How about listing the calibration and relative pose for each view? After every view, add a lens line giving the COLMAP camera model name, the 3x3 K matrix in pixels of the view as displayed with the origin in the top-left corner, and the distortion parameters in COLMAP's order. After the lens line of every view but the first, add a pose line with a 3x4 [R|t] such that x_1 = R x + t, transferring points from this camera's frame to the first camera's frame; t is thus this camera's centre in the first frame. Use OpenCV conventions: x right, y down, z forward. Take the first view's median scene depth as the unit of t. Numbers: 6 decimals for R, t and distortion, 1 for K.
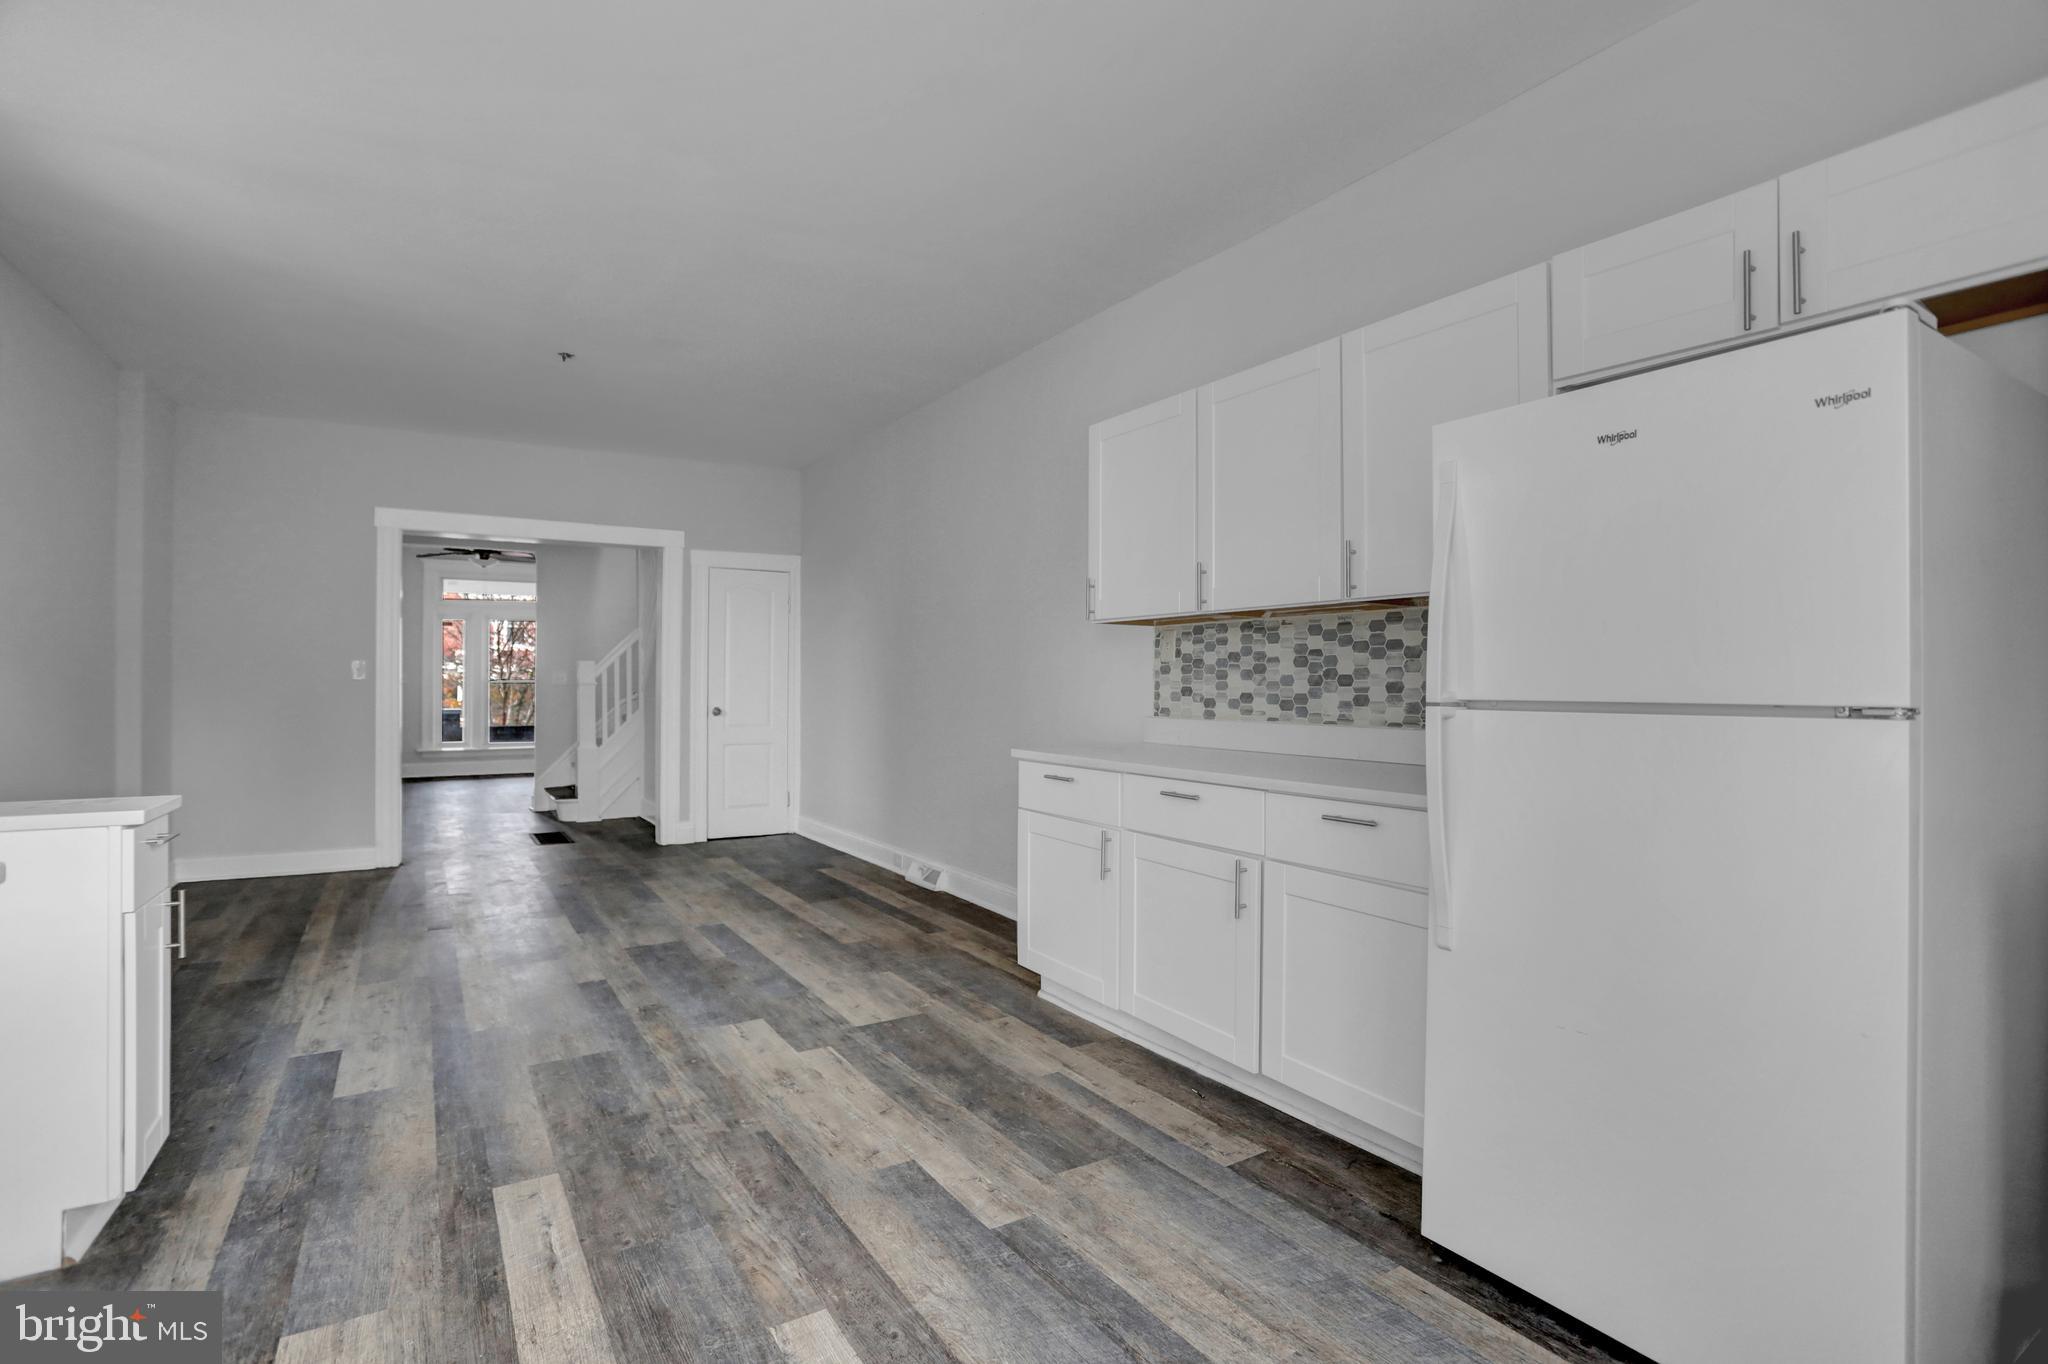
lens RADIAL K [[984.2, 0, 1027.8], [0, 984.2, 682.2], [0, 0, 1]] dist [-0.058117, 0.019722]
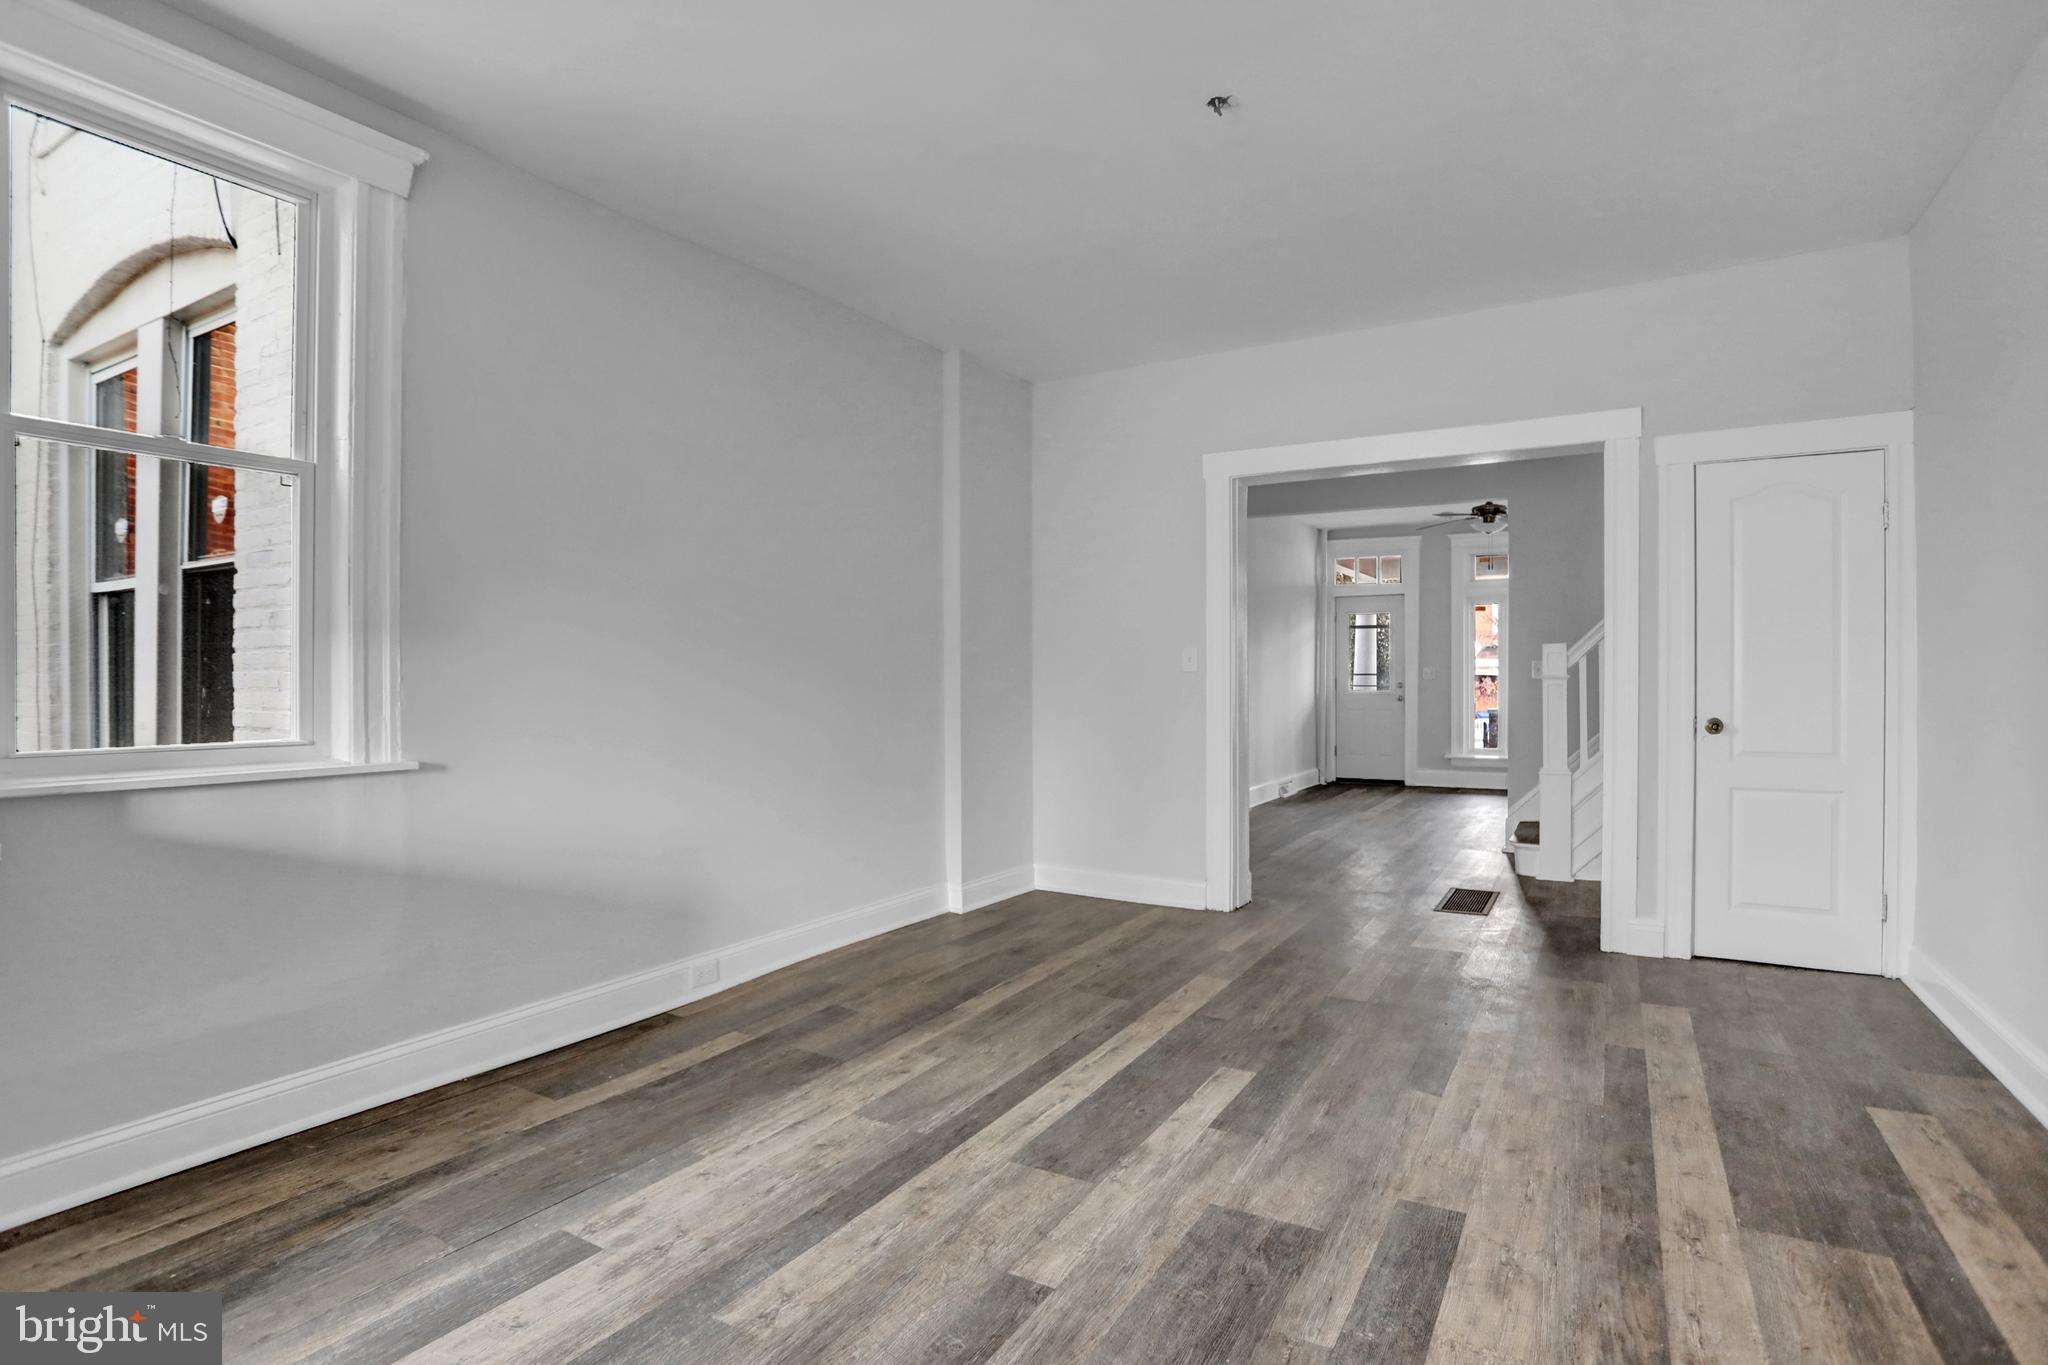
lens RADIAL K [[984.2, 0, 1043.3], [0, 984.2, 685.9], [0, 0, 1]] dist [-0.058117, 0.019722]
pose [[0.453007, -0.000075, -0.891507, -0.019786], [0.004556, 0.999987, 0.002231, 0.011601], [0.891495, -0.005072, 0.453002, 0.997761]]
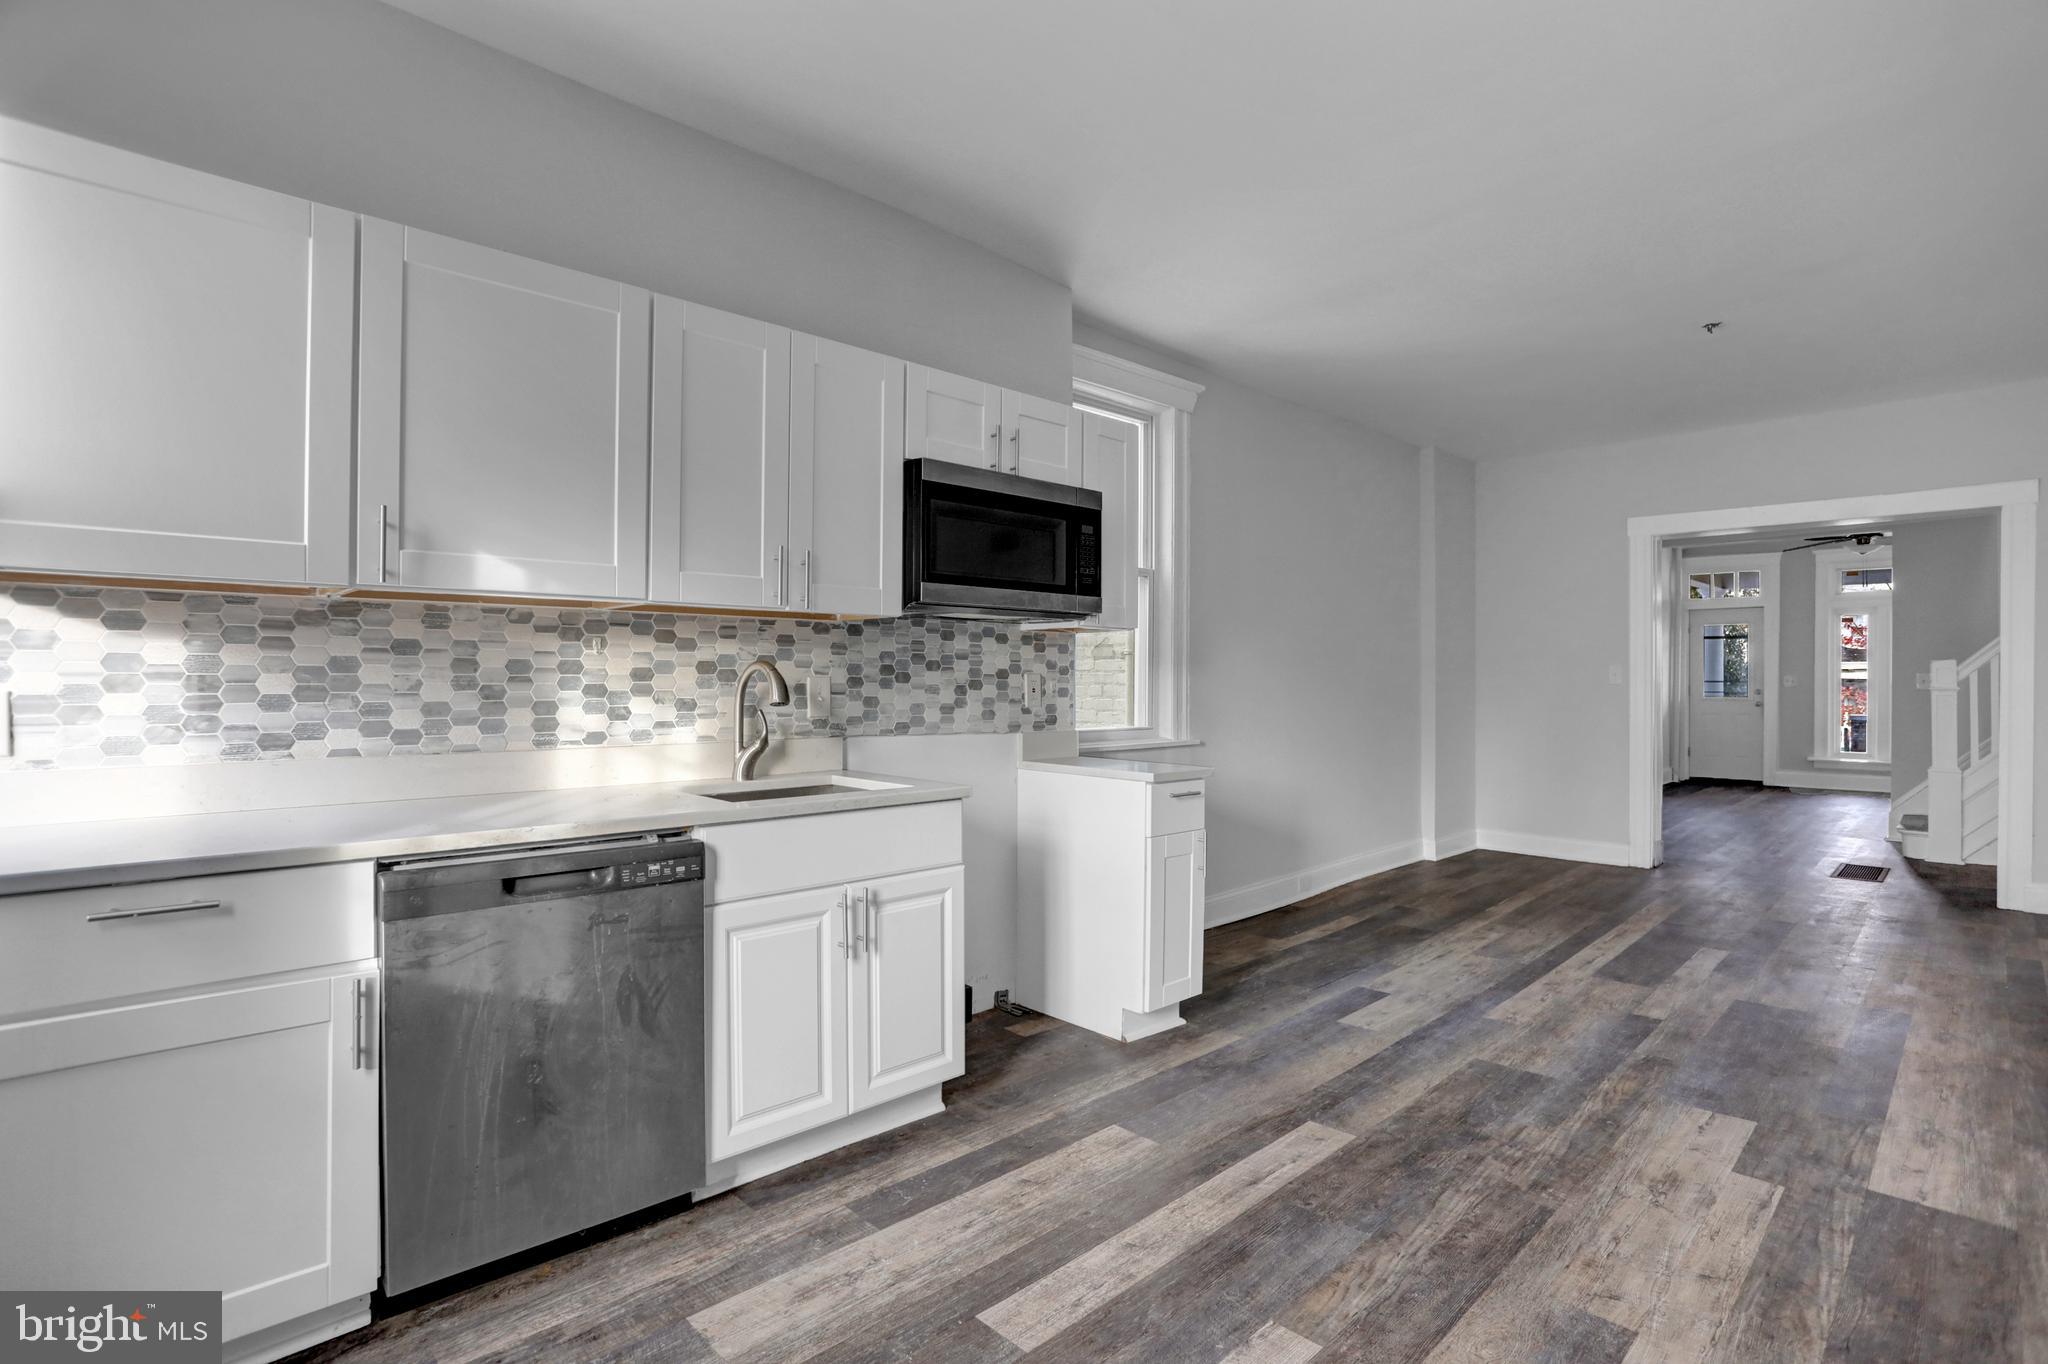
lens RADIAL K [[984.2, 0, 1036.8], [0, 984.2, 683.0], [0, 0, 1]] dist [-0.058117, 0.019722]
pose [[0.209068, 0.001527, -0.977900, 0.402497], [-0.000165, 0.999999, 0.001526, -0.011113], [0.977901, -0.000158, 0.209068, 0.309548]]
